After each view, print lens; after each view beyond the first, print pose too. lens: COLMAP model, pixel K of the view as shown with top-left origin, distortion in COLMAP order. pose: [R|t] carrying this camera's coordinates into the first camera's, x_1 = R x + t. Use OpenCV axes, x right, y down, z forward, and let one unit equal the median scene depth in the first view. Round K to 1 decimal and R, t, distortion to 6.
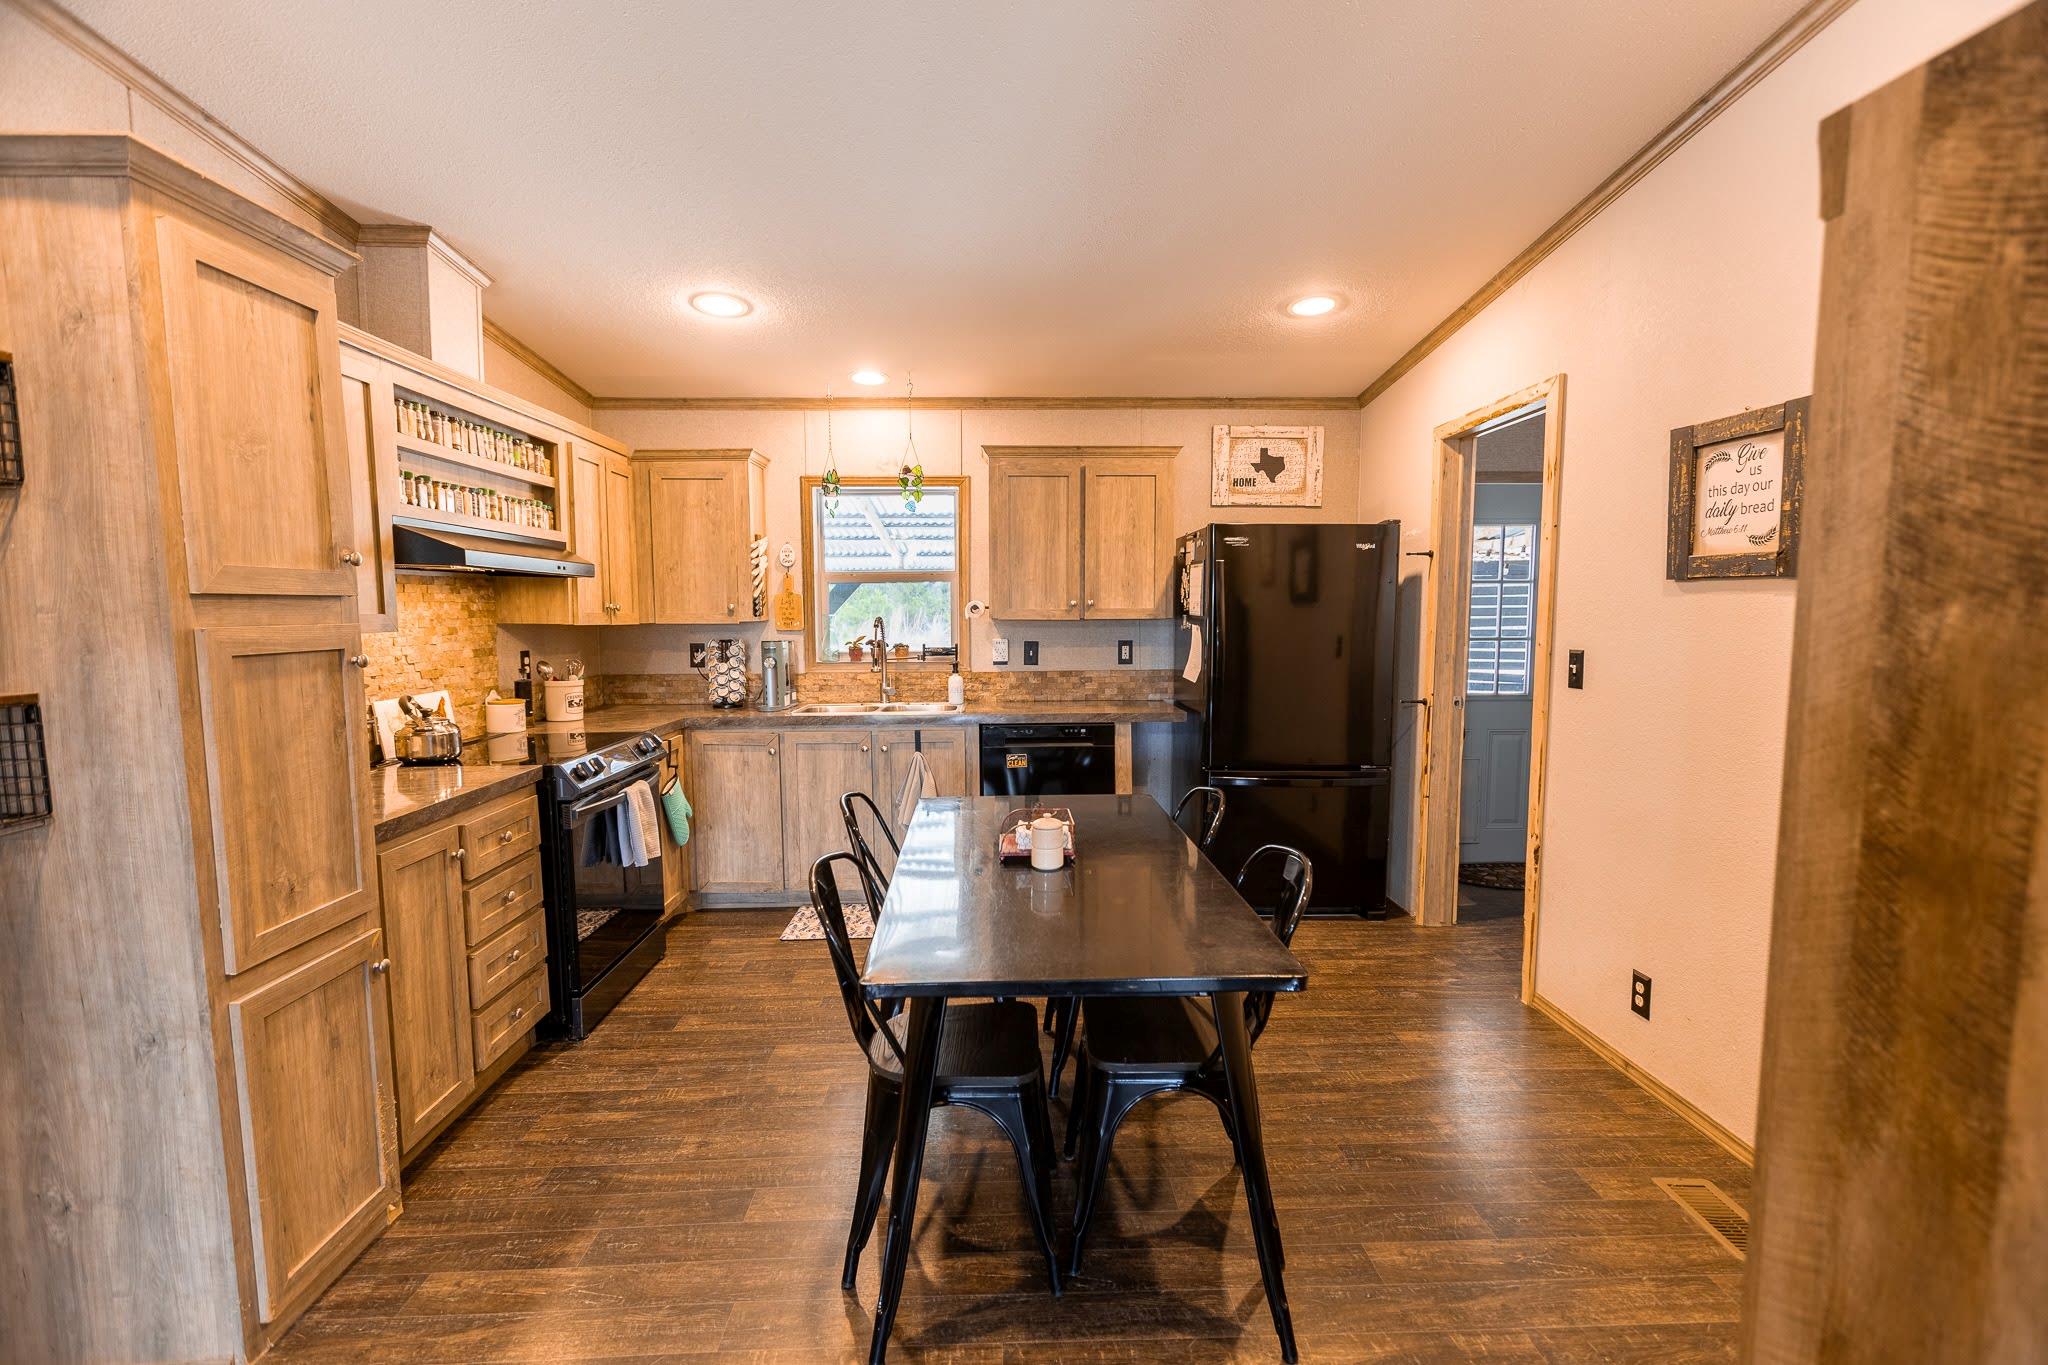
lens RADIAL K [[898.2, 0, 1027.8], [0, 898.2, 686.2], [0, 0, 1]] dist [0.013932, -0.000033]
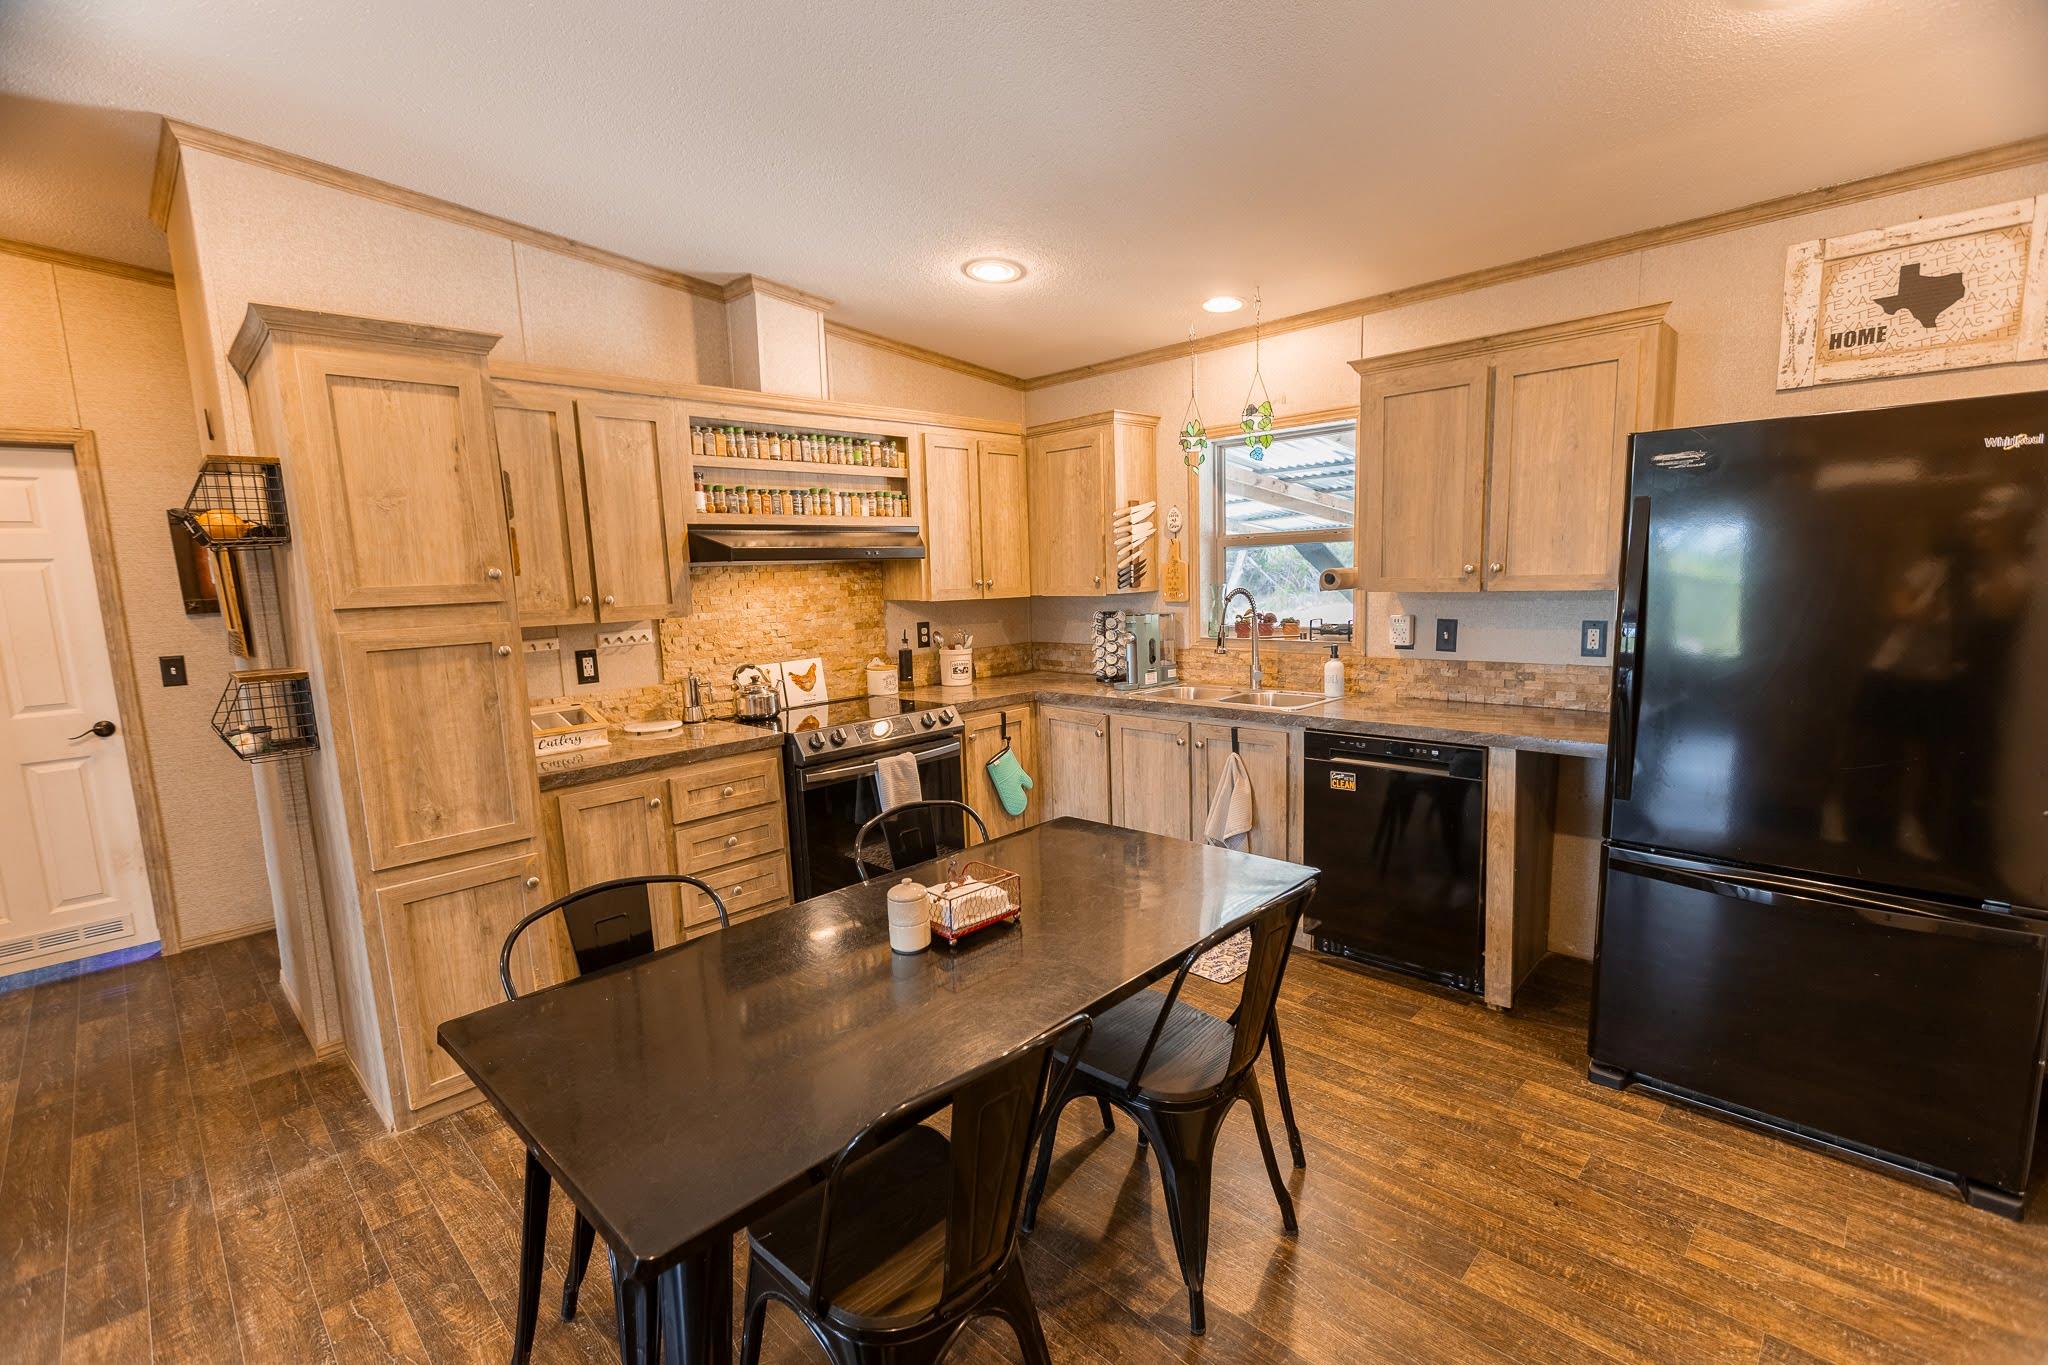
lens RADIAL K [[898.2, 0, 1031.0], [0, 898.2, 688.1], [0, 0, 1]] dist [0.013932, -0.000033]
pose [[0.708762, 0.075594, -0.701386, 0.355953], [-0.032033, 0.996665, 0.075049, -0.047716], [0.704720, -0.030725, 0.708820, 0.298733]]
